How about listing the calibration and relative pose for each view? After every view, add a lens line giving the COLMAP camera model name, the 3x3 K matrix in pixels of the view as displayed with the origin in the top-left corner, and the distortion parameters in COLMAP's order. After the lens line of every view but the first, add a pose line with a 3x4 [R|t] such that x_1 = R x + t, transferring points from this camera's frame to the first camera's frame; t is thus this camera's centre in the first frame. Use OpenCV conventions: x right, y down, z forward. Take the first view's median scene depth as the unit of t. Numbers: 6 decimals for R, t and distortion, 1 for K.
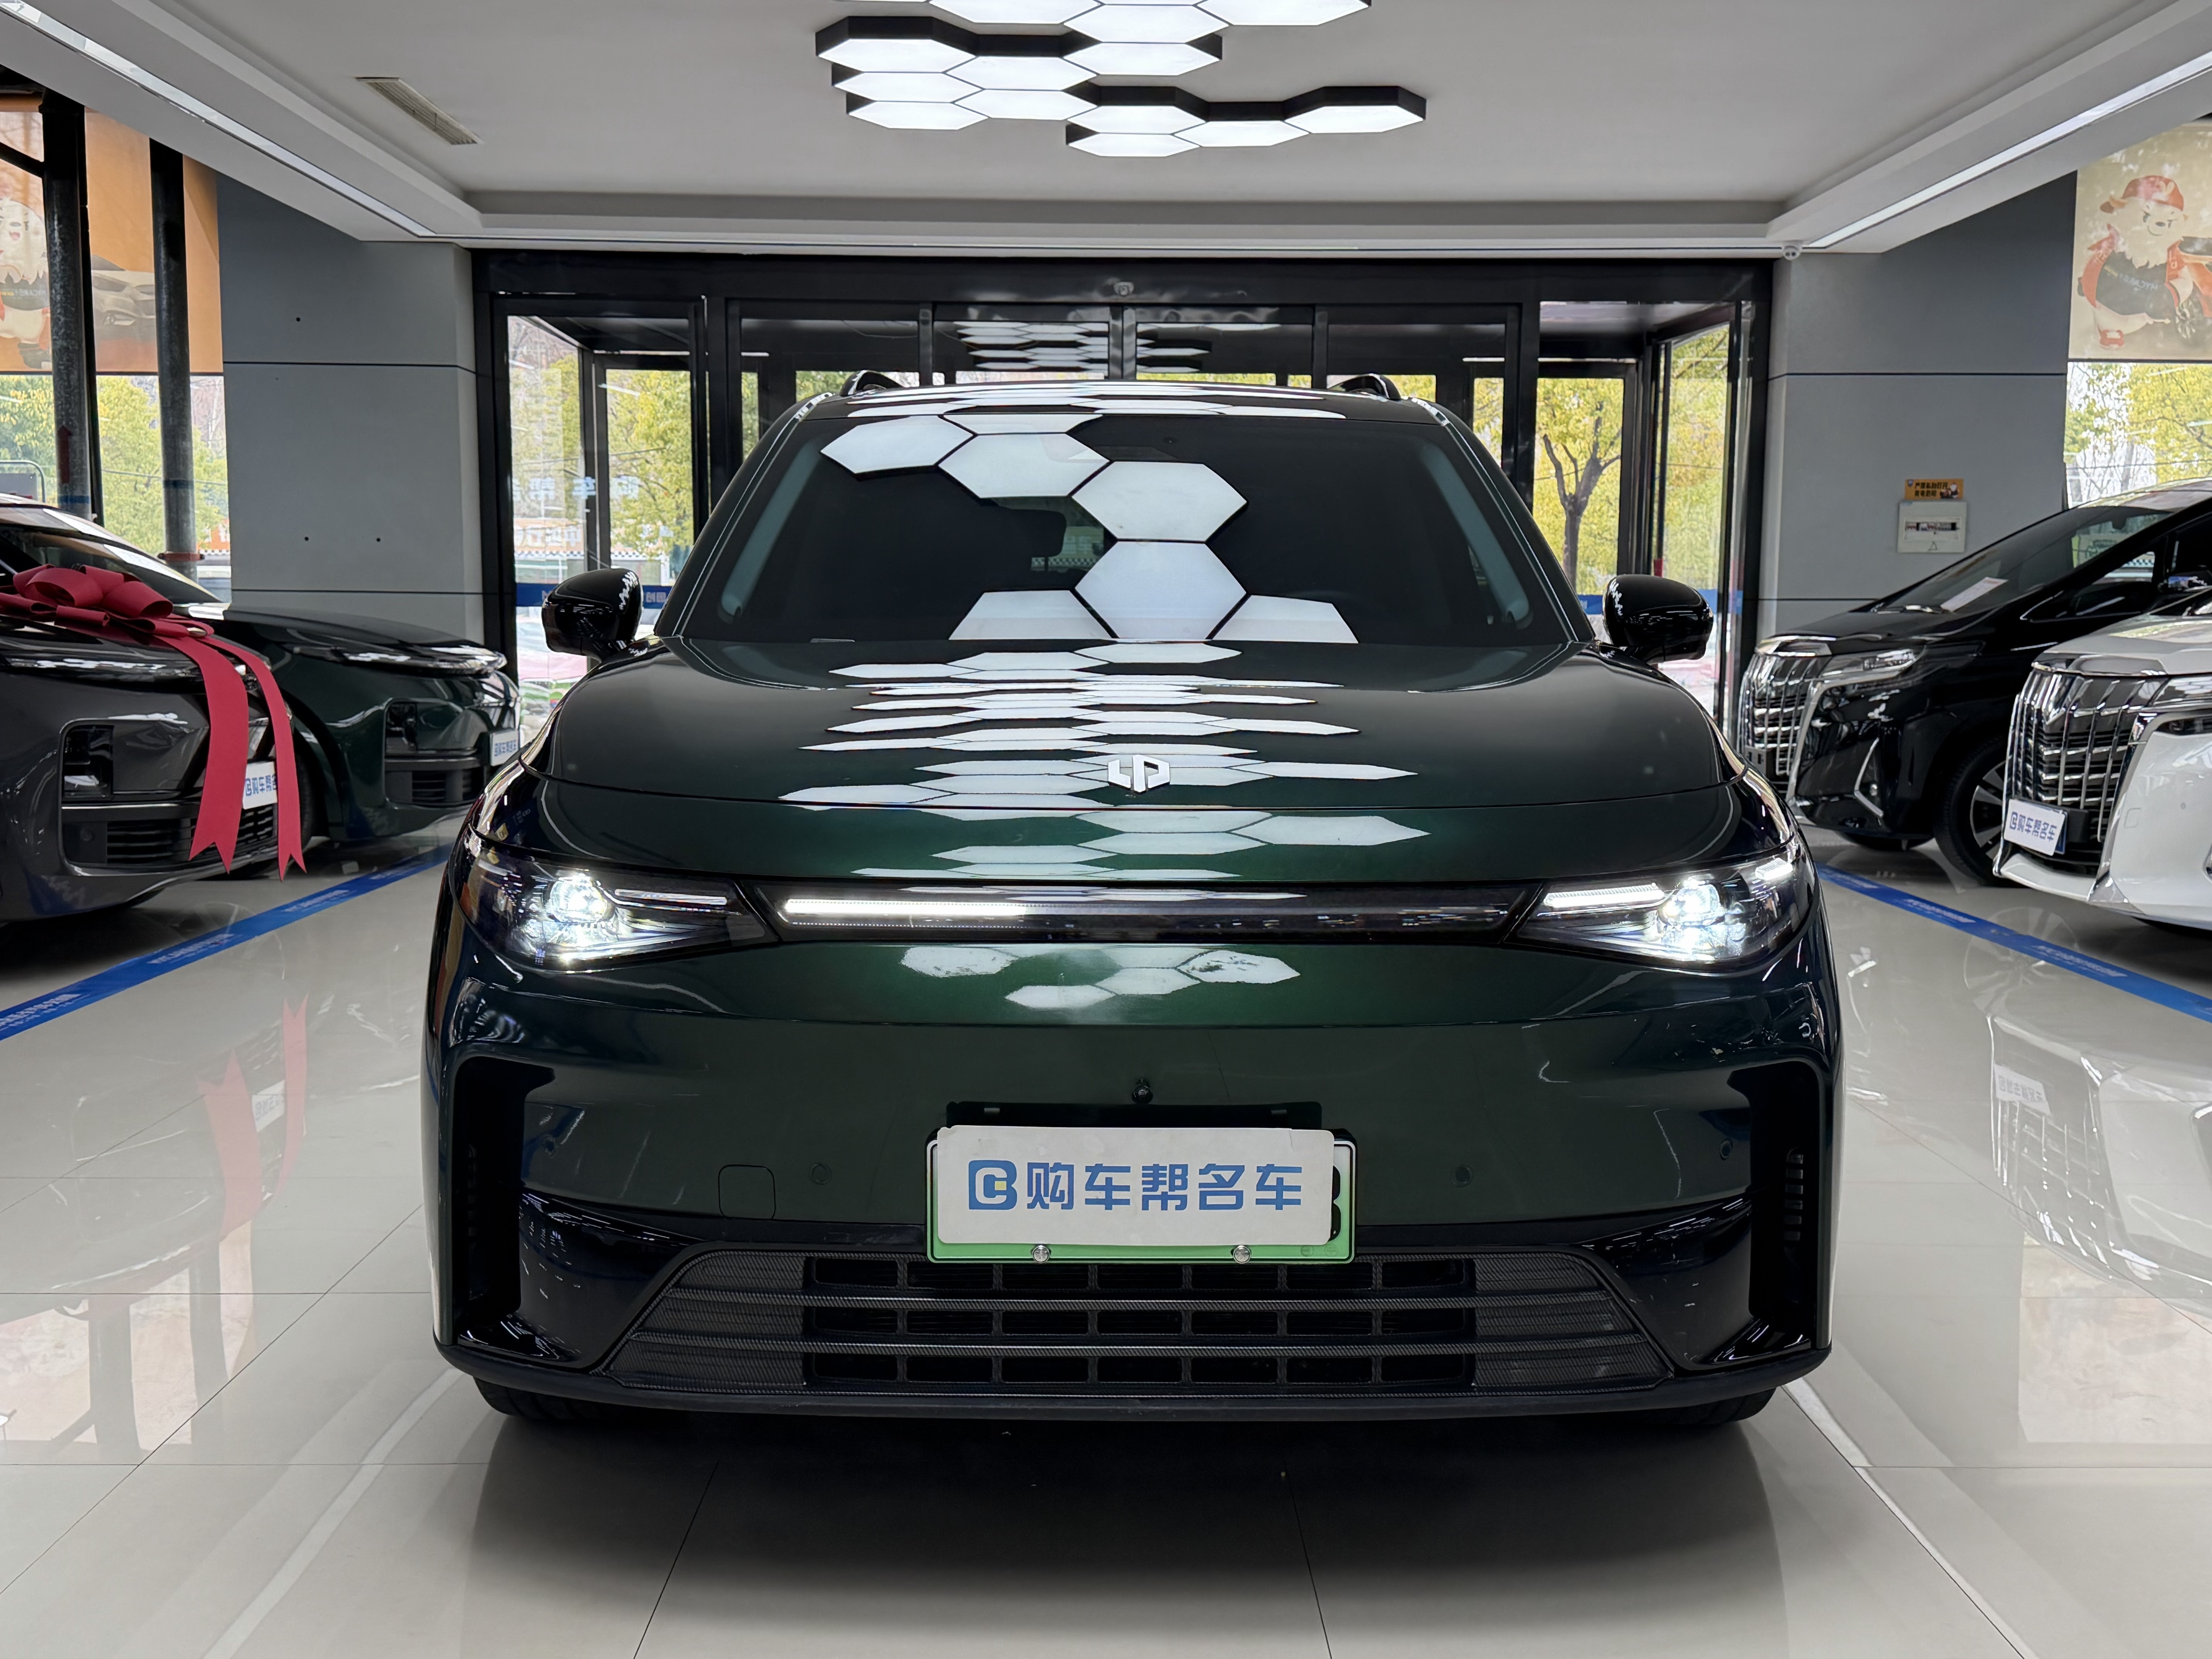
lens RADIAL K [[2398.0, 0, 1060.7], [0, 2398.0, 829.3], [0, 0, 1]] dist [0.159989, -0.022322]
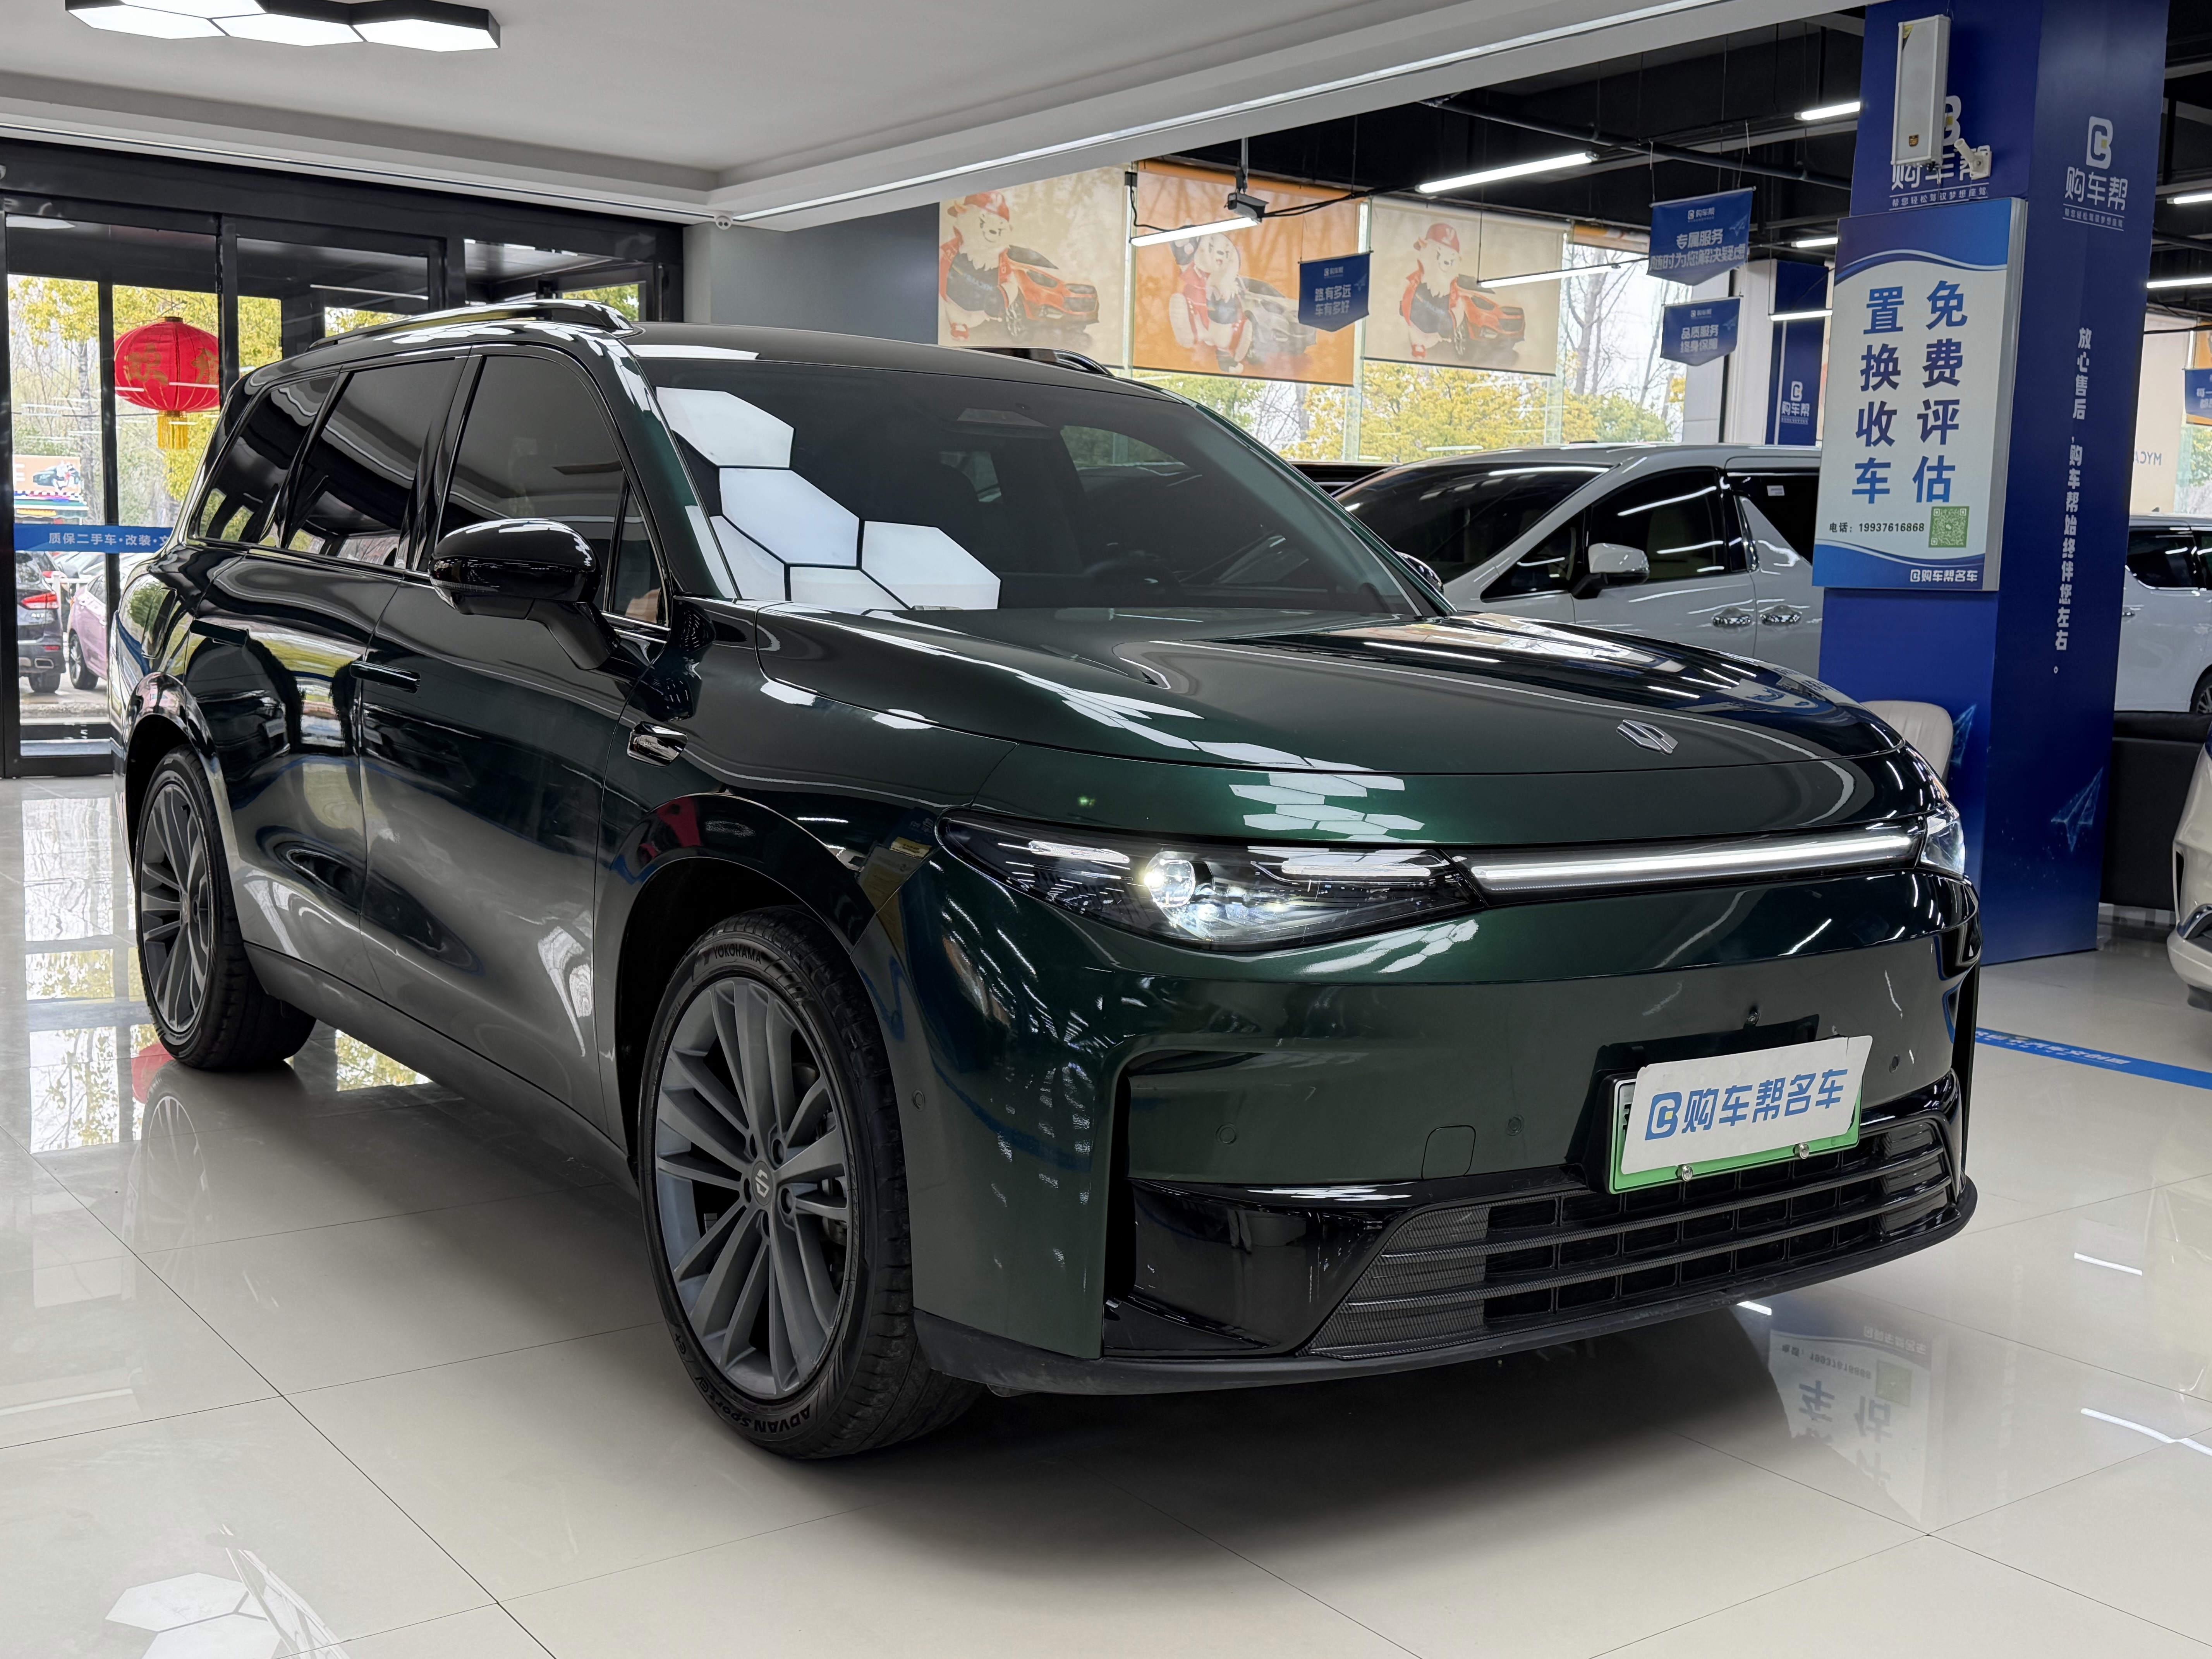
lens RADIAL K [[2398.0, 0, 1060.7], [0, 2398.0, 829.3], [0, 0, 1]] dist [0.159989, -0.022322]
pose [[0.821011, -0.054570, 0.568298, -0.862955], [0.040387, 0.998479, 0.037531, -0.033387], [-0.569482, -0.007861, 0.821966, 0.253160]]
